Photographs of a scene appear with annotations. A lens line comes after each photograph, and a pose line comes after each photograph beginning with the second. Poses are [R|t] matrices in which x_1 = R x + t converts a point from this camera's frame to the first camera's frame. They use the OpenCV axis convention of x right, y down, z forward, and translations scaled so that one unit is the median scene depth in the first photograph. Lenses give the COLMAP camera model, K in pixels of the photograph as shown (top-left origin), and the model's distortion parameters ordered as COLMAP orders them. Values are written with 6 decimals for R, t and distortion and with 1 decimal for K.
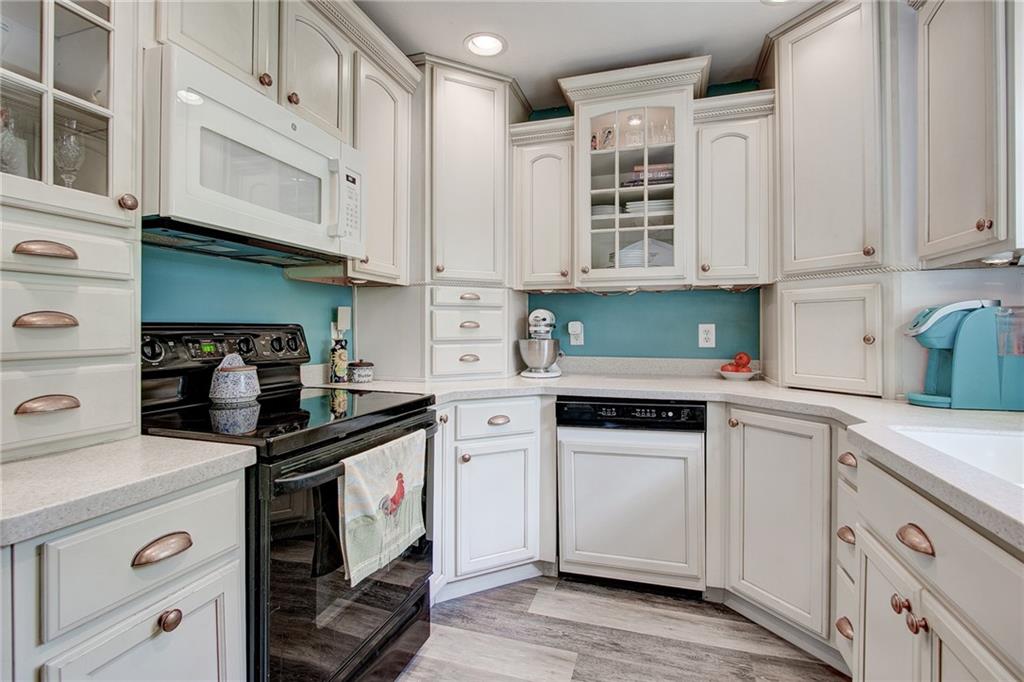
lens RADIAL K [[479.0, 0, 510.7], [0, 479.0, 331.8], [0, 0, 1]] dist [-0.005499, -0.000878]
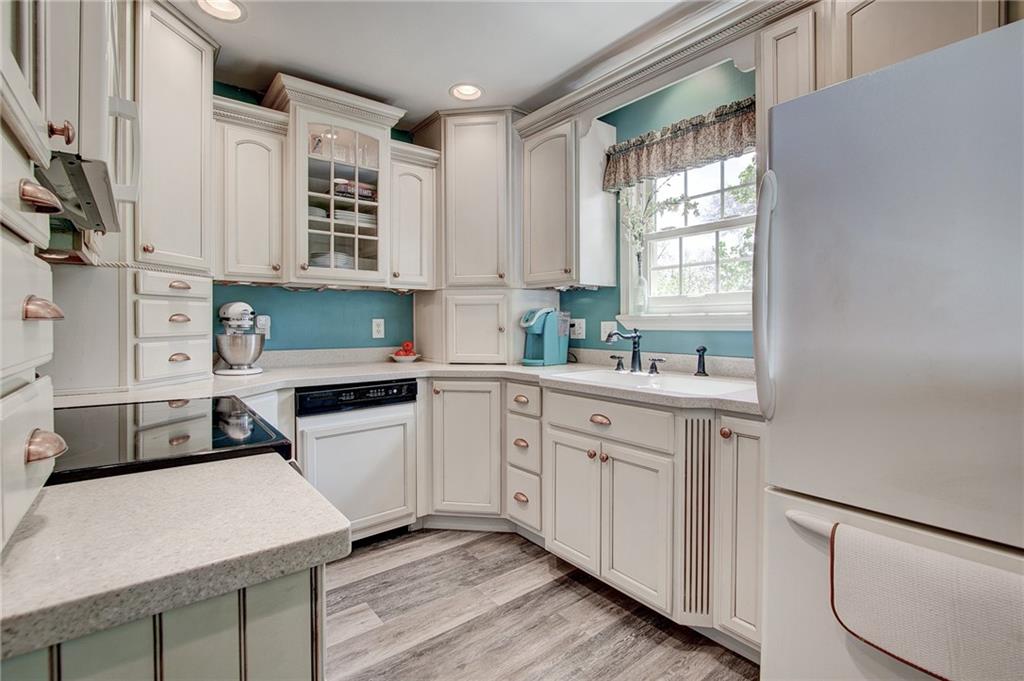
lens RADIAL K [[479.0, 0, 496.3], [0, 479.0, 329.9], [0, 0, 1]] dist [-0.005499, -0.000878]
pose [[0.568870, -0.013351, 0.822319, -0.494342], [0.004096, 0.999902, 0.013400, -0.003392], [-0.822418, -0.004255, 0.568868, 0.062992]]
